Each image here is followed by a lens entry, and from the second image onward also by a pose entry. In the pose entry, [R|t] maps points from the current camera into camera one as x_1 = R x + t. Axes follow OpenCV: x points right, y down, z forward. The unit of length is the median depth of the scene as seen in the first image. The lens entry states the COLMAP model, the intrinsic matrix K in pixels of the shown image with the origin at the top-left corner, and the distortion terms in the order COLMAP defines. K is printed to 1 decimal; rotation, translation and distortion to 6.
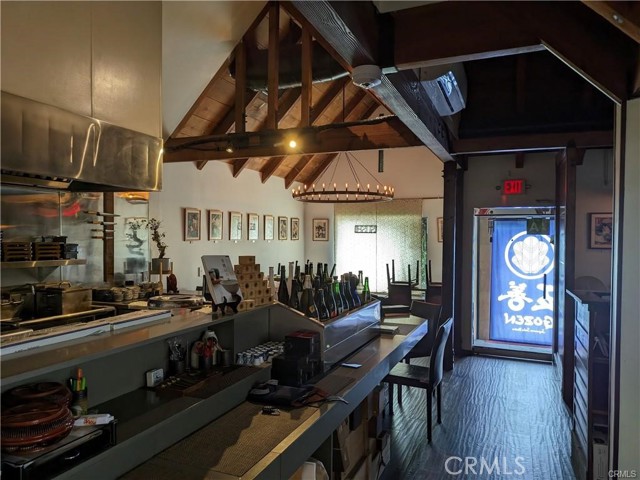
lens RADIAL K [[479.8, 0, 323.3], [0, 479.8, 241.0], [0, 0, 1]] dist [0.024626, -0.014481]
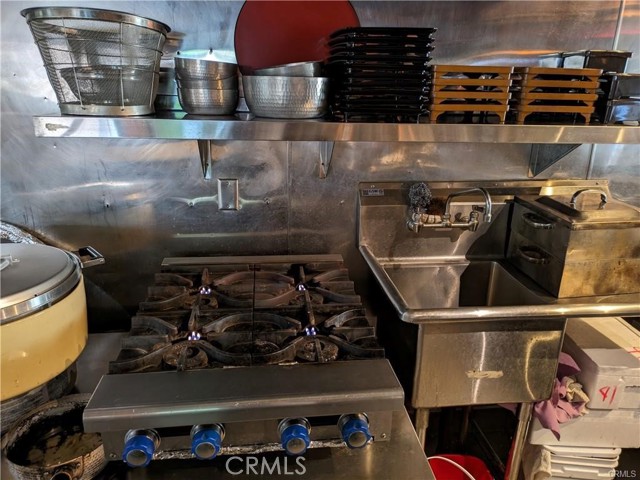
lens RADIAL K [[479.8, 0, 321.0], [0, 479.8, 245.4], [0, 0, 1]] dist [0.024626, -0.014481]
pose [[0.490499, 0.302963, -0.817083, -0.327873], [-0.024889, 0.942110, 0.334380, 0.010009], [0.871086, -0.143676, 0.469644, 0.648437]]
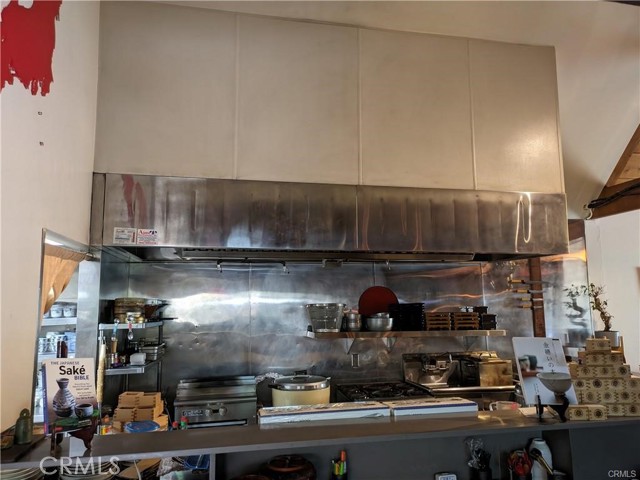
lens RADIAL K [[479.8, 0, 321.2], [0, 479.8, 246.1], [0, 0, 1]] dist [0.024626, -0.014481]
pose [[0.540593, -0.111221, -0.833900, 0.135251], [0.009286, 0.991951, -0.126282, -0.011224], [0.841233, 0.060524, 0.537275, 0.162244]]
